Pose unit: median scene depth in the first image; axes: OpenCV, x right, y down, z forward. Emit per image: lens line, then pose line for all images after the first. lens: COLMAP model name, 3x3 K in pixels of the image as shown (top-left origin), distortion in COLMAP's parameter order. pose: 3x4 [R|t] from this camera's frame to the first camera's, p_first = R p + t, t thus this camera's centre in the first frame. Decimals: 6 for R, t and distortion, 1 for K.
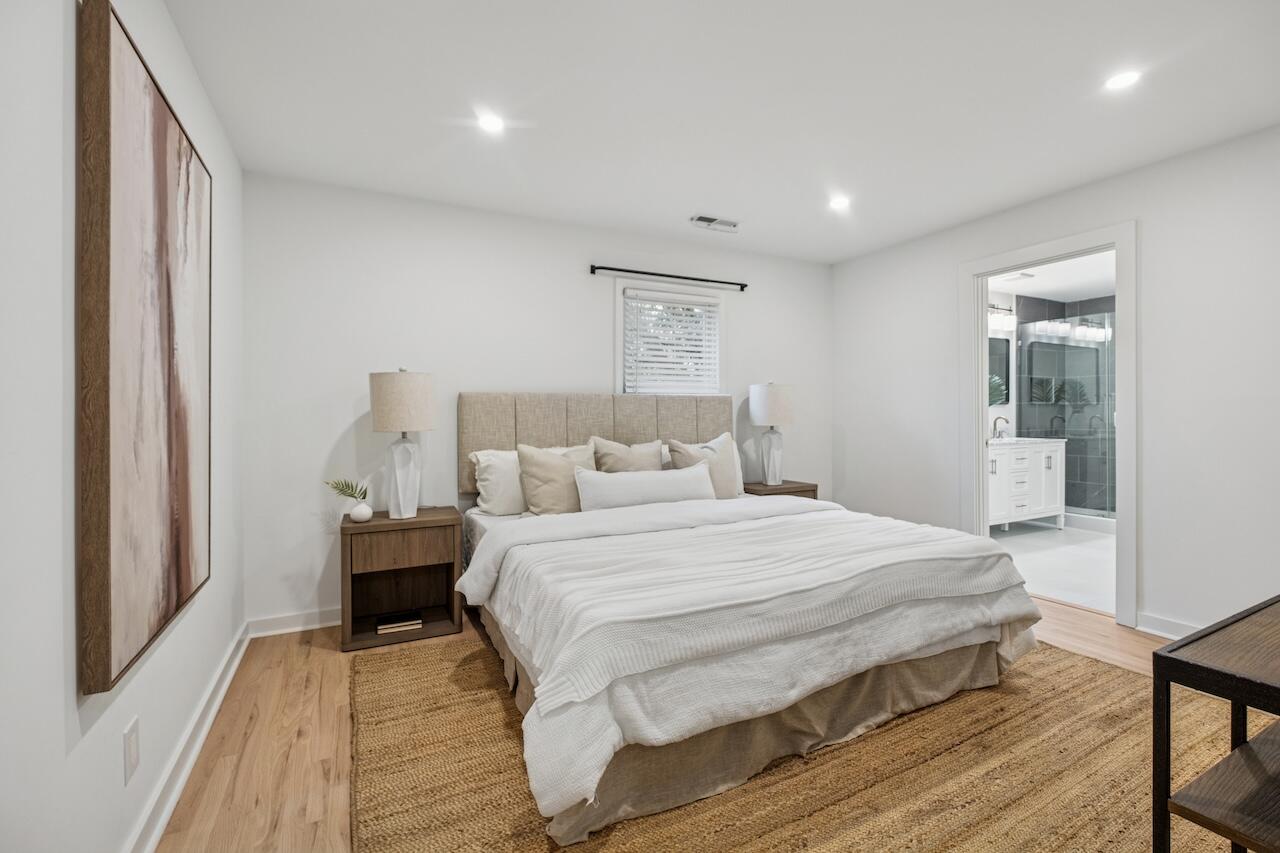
lens RADIAL K [[566.3, 0, 638.2], [0, 566.3, 407.2], [0, 0, 1]] dist [0.018989, -0.011539]
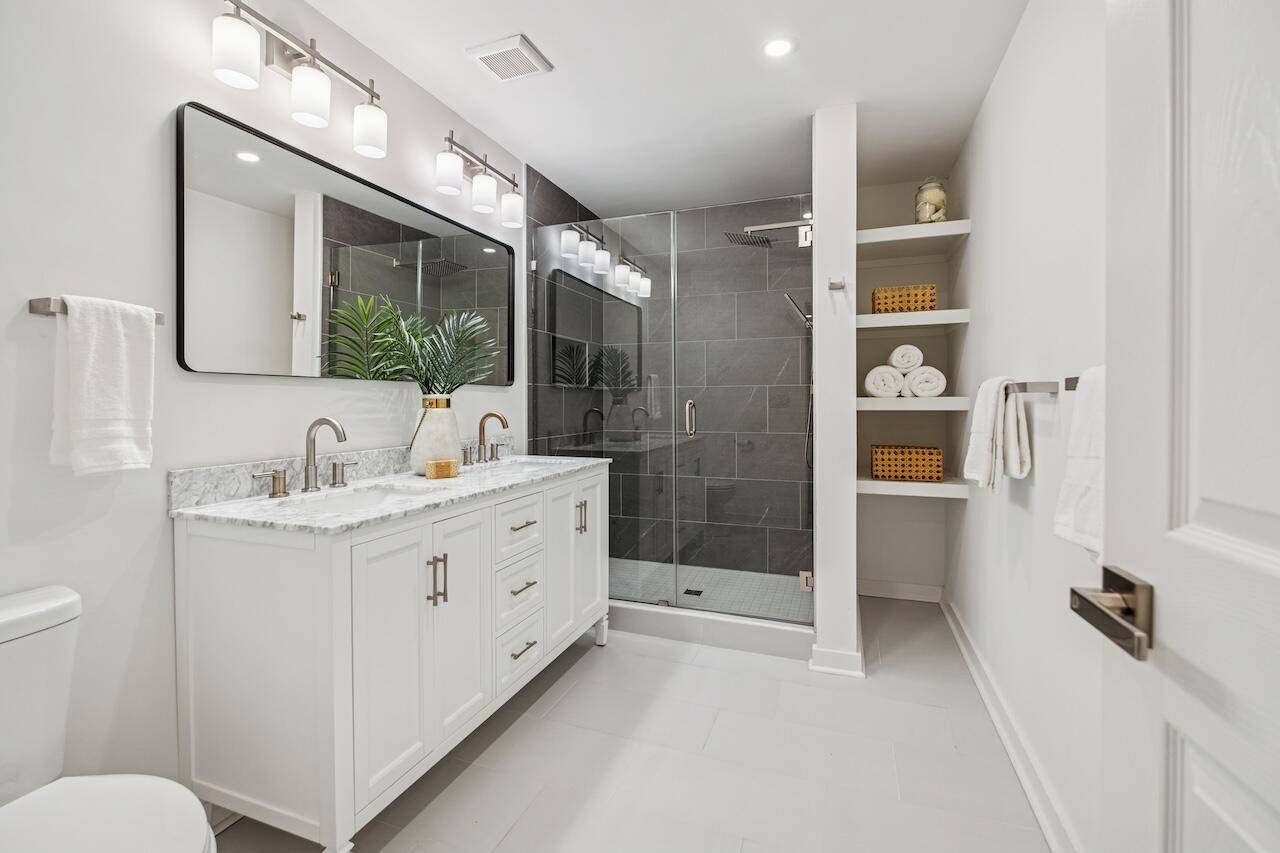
lens RADIAL K [[566.3, 0, 638.2], [0, 566.3, 407.2], [0, 0, 1]] dist [0.018989, -0.011539]
pose [[0.745752, -0.008110, 0.666174, 0.397562], [0.000178, 0.999928, 0.011973, 0.006797], [-0.666224, -0.008810, 0.745700, 0.555645]]
